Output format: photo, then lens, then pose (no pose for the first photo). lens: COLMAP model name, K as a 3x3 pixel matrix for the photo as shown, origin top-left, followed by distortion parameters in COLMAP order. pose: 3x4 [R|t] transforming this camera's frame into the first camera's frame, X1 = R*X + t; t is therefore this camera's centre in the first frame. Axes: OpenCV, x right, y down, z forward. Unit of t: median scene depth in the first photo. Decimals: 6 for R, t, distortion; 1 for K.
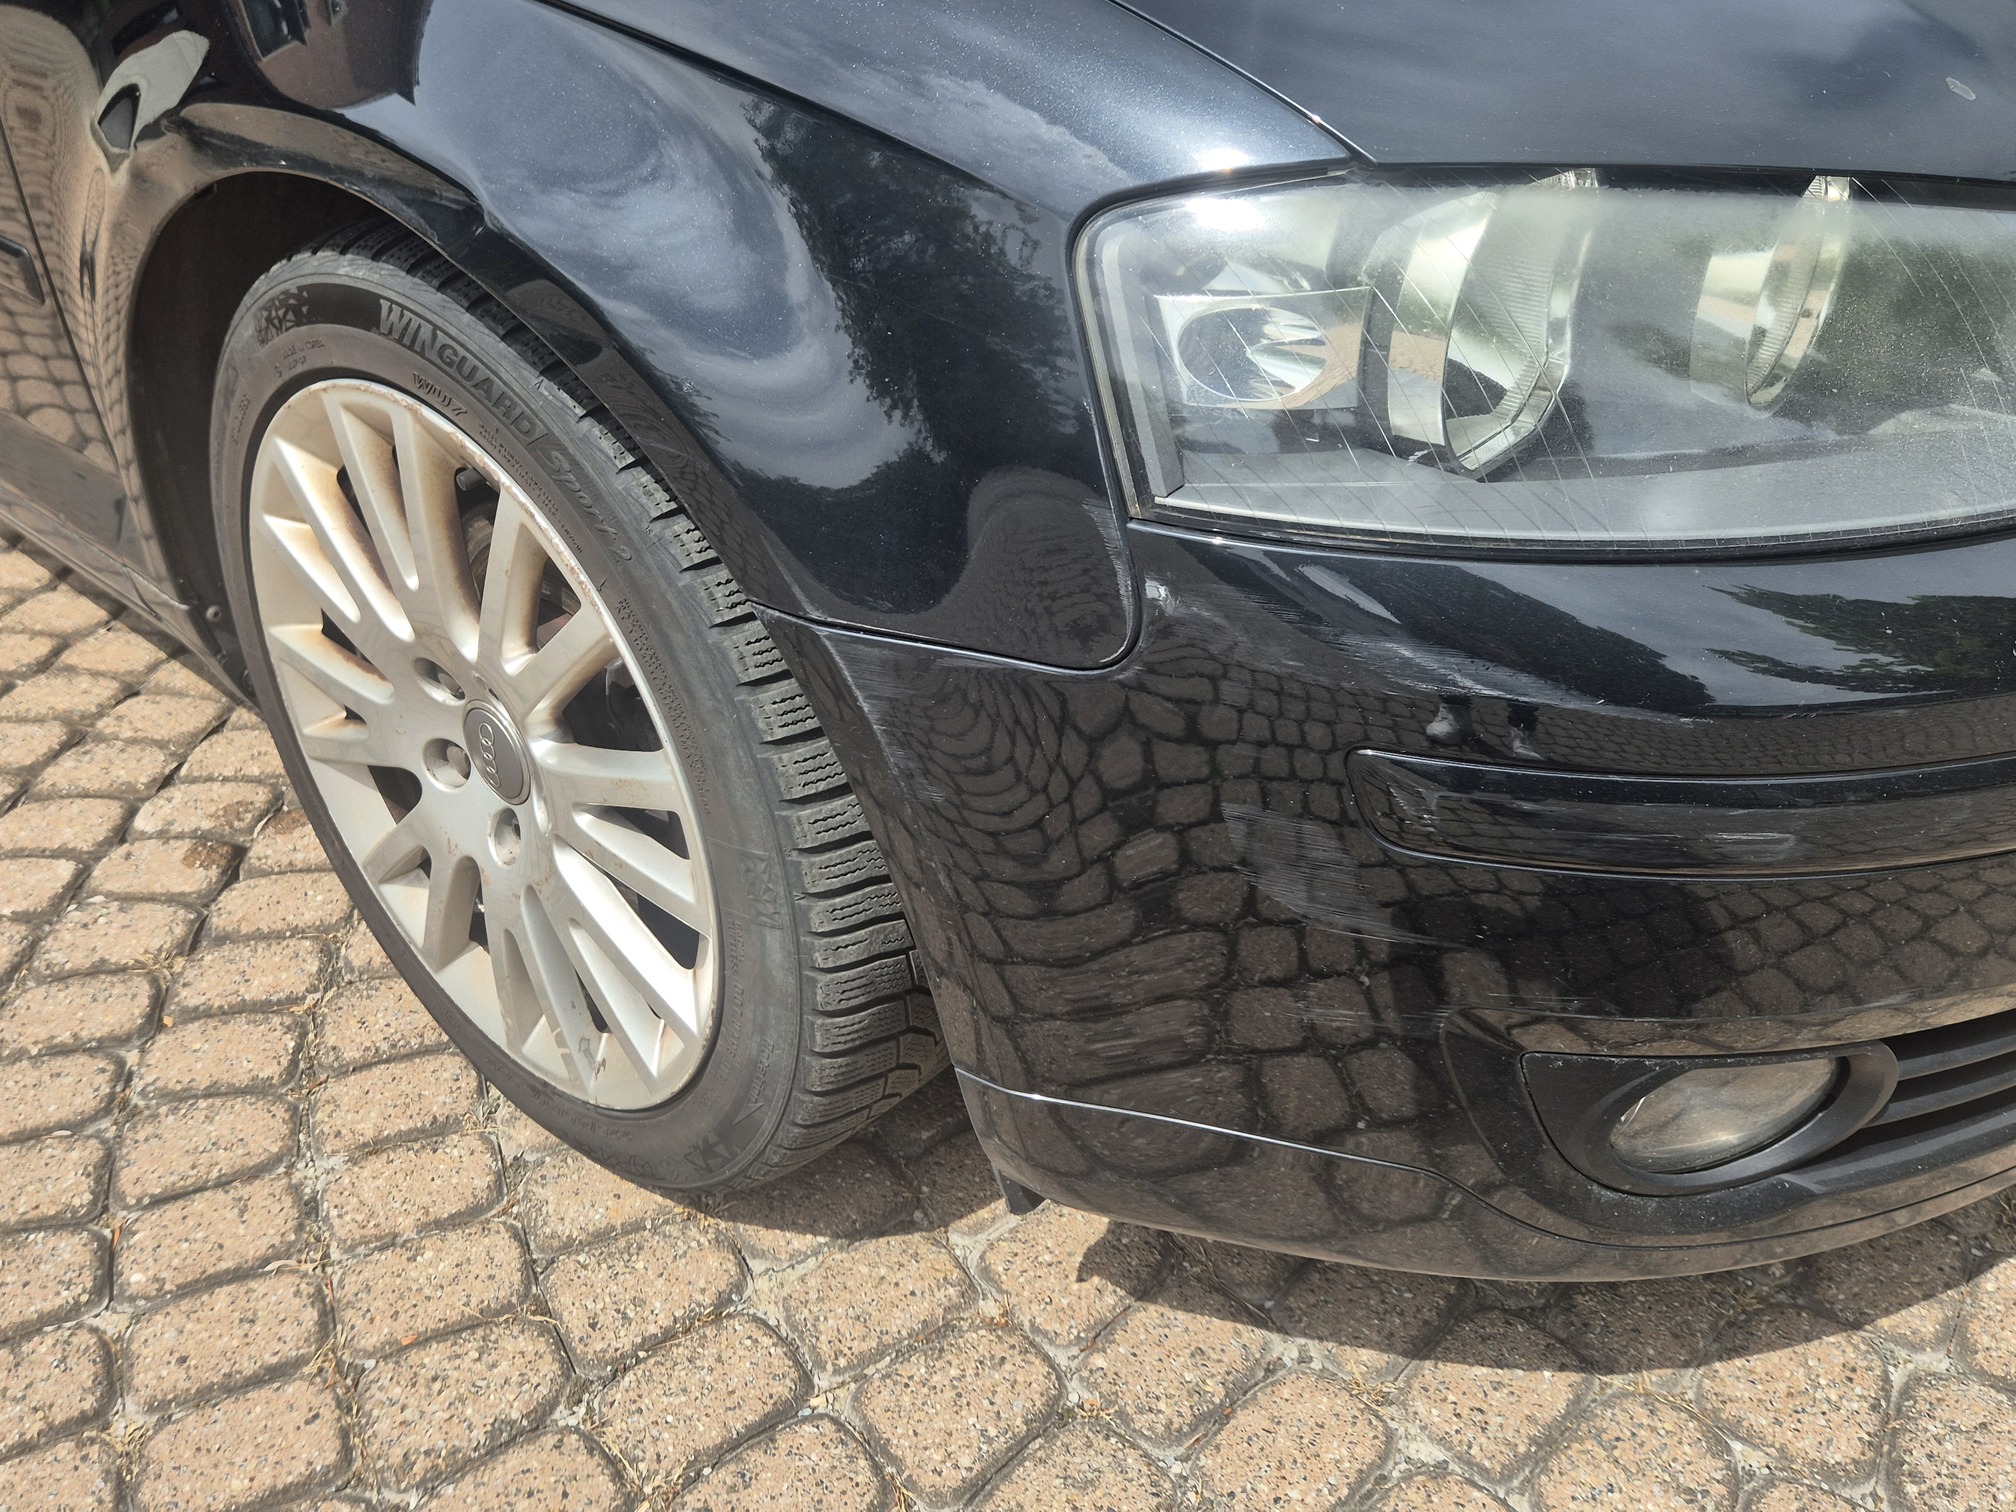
lens RADIAL K [[1730.3, 0, 1015.9], [0, 1730.3, 758.8], [0, 0, 1]] dist [0.084353, -0.058460]
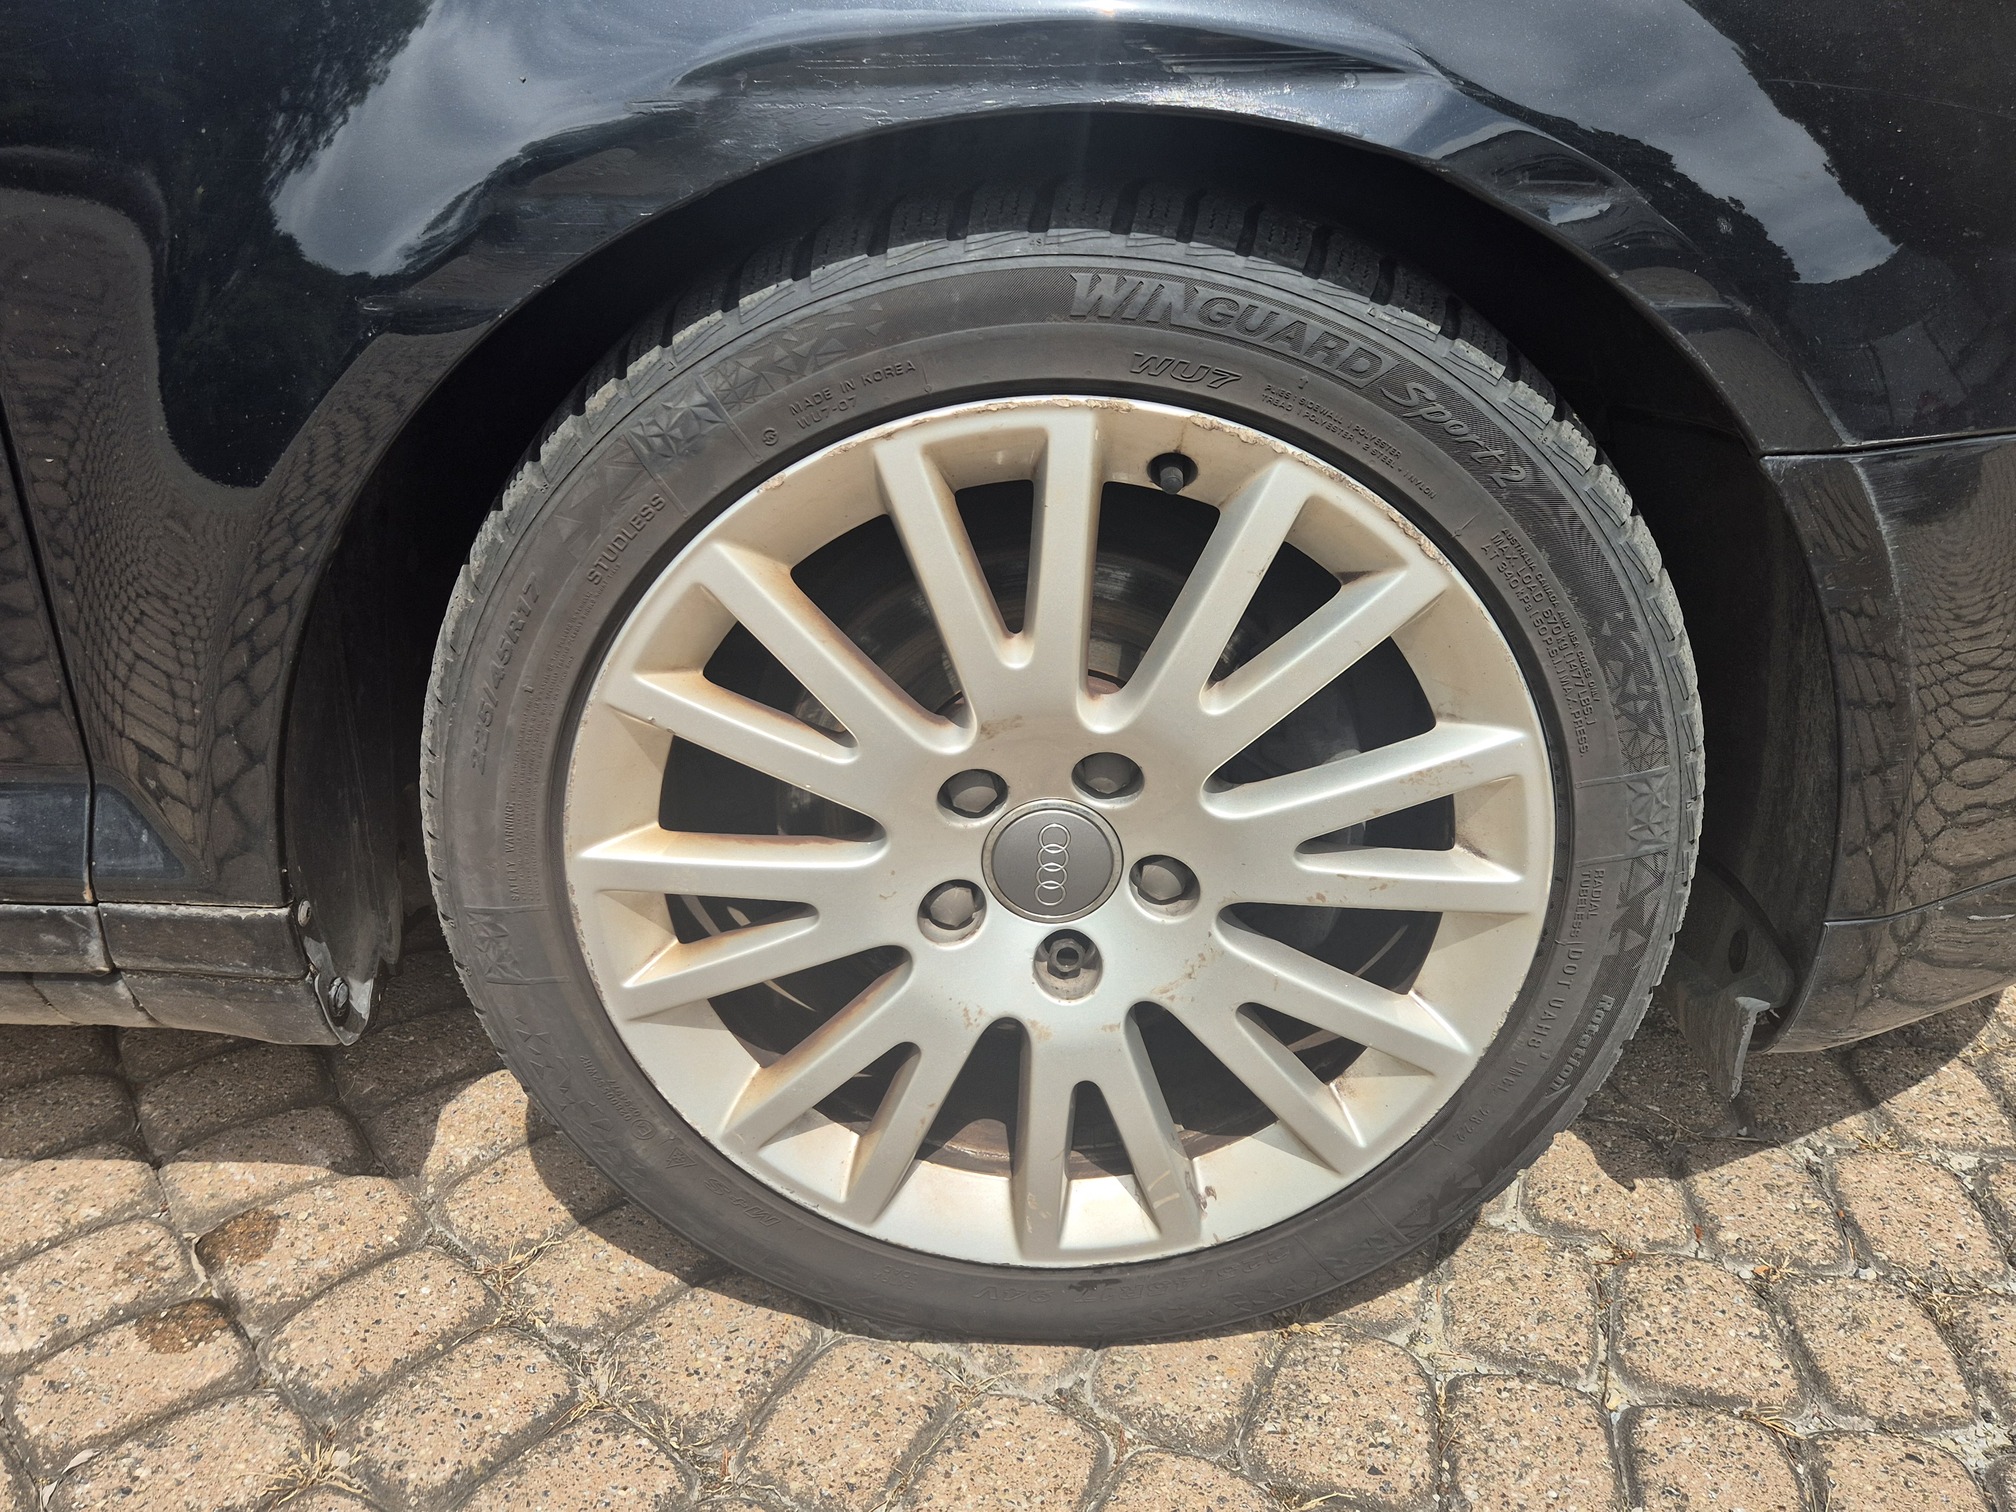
lens RADIAL K [[1730.3, 0, 1015.9], [0, 1730.3, 758.8], [0, 0, 1]] dist [0.084353, -0.058460]
pose [[0.753758, -0.280343, 0.594354, -0.772921], [0.341335, 0.939884, 0.010442, -0.061239], [-0.561551, 0.195003, 0.804135, 0.360441]]
